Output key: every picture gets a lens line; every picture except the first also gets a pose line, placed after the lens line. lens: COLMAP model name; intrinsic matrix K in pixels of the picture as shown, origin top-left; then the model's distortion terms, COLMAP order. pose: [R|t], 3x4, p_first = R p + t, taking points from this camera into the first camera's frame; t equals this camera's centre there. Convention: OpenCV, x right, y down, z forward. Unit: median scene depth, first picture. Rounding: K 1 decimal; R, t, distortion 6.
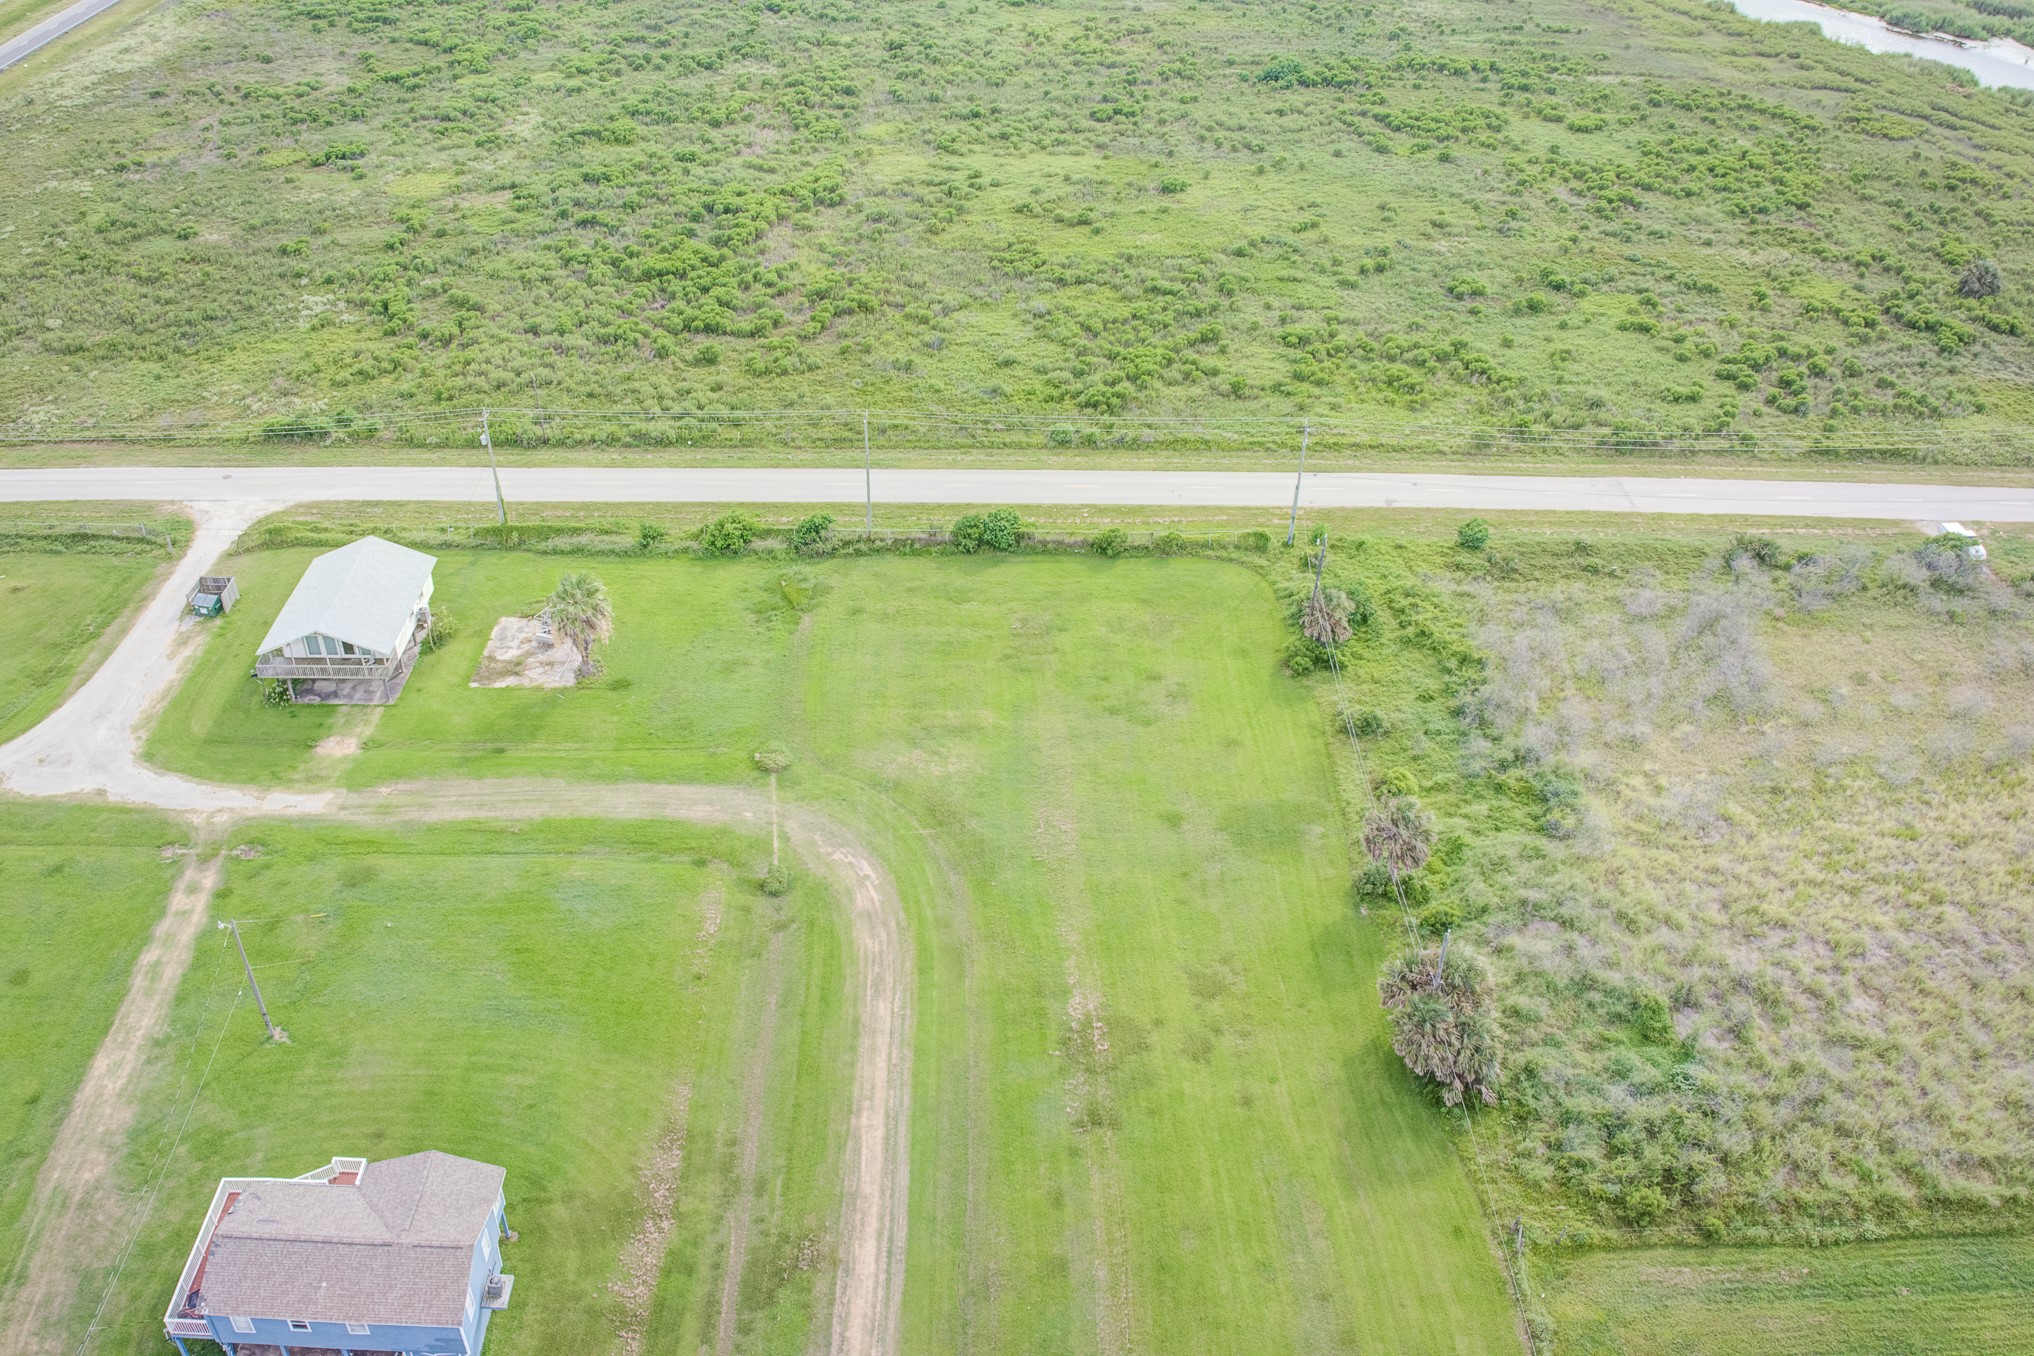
lens RADIAL K [[1701.3, 0, 937.4], [0, 1701.3, 636.0], [0, 0, 1]] dist [-0.103319, -0.026013]
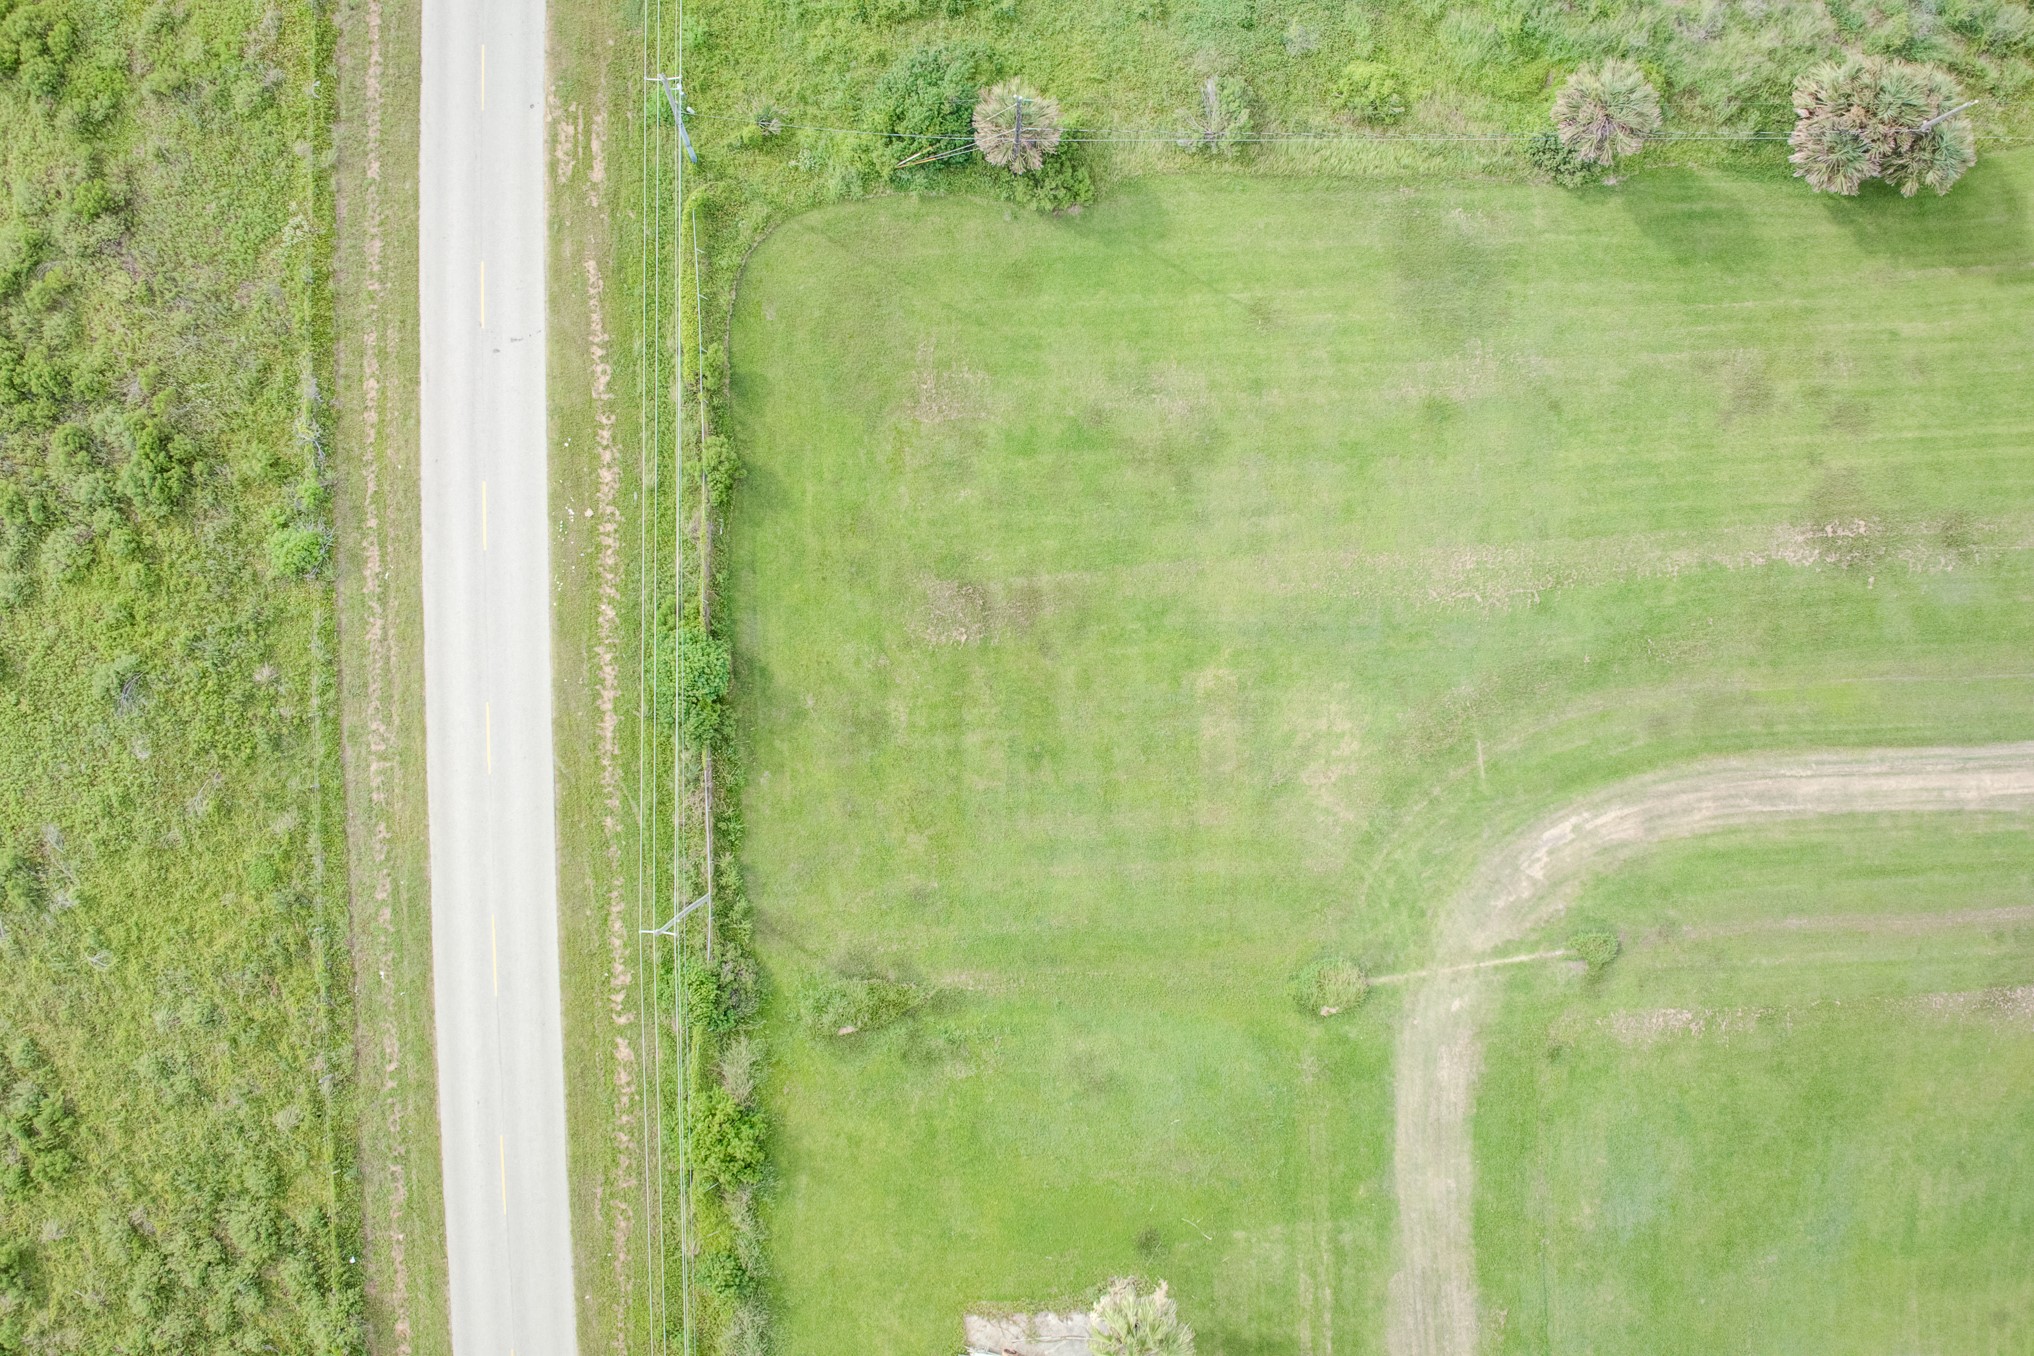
lens RADIAL K [[1701.3, 0, 1032.6], [0, 1701.3, 656.8], [0, 0, 1]] dist [-0.103319, -0.026013]
pose [[-0.045952, -0.998905, 0.008752, 0.025439], [0.559613, -0.018484, 0.828548, -0.395972], [-0.827479, 0.042971, 0.559849, 0.508423]]
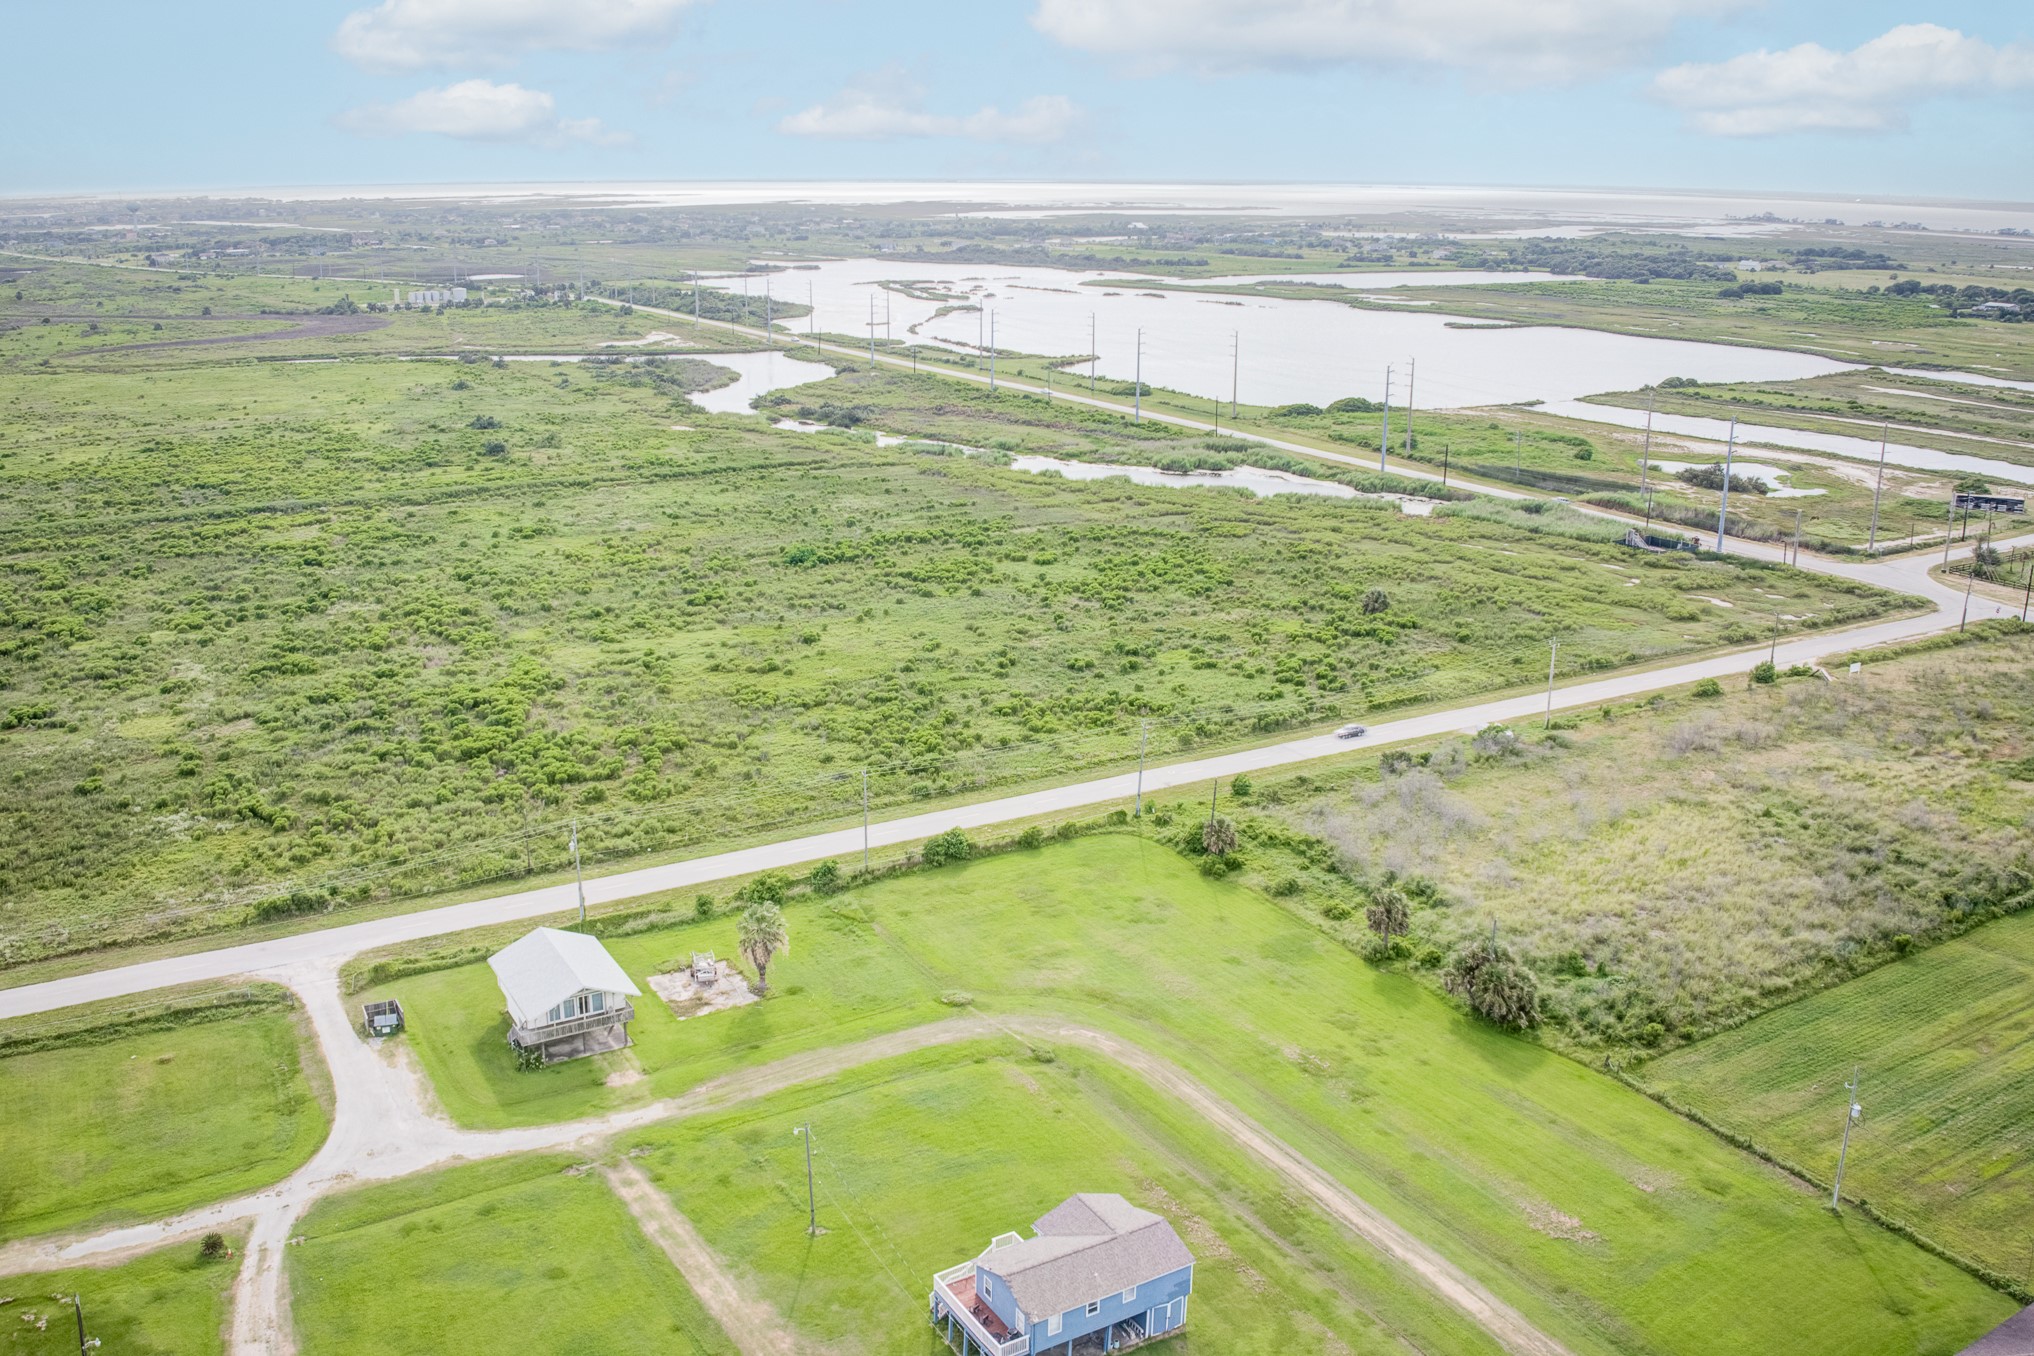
lens RADIAL K [[1701.3, 0, 997.1], [0, 1701.3, 702.5], [0, 0, 1]] dist [-0.103319, -0.026013]
pose [[0.853814, -0.145577, 0.499809, -0.493836], [0.278856, 0.938638, -0.202973, 0.094388], [-0.439591, 0.312676, 0.842017, -0.136132]]
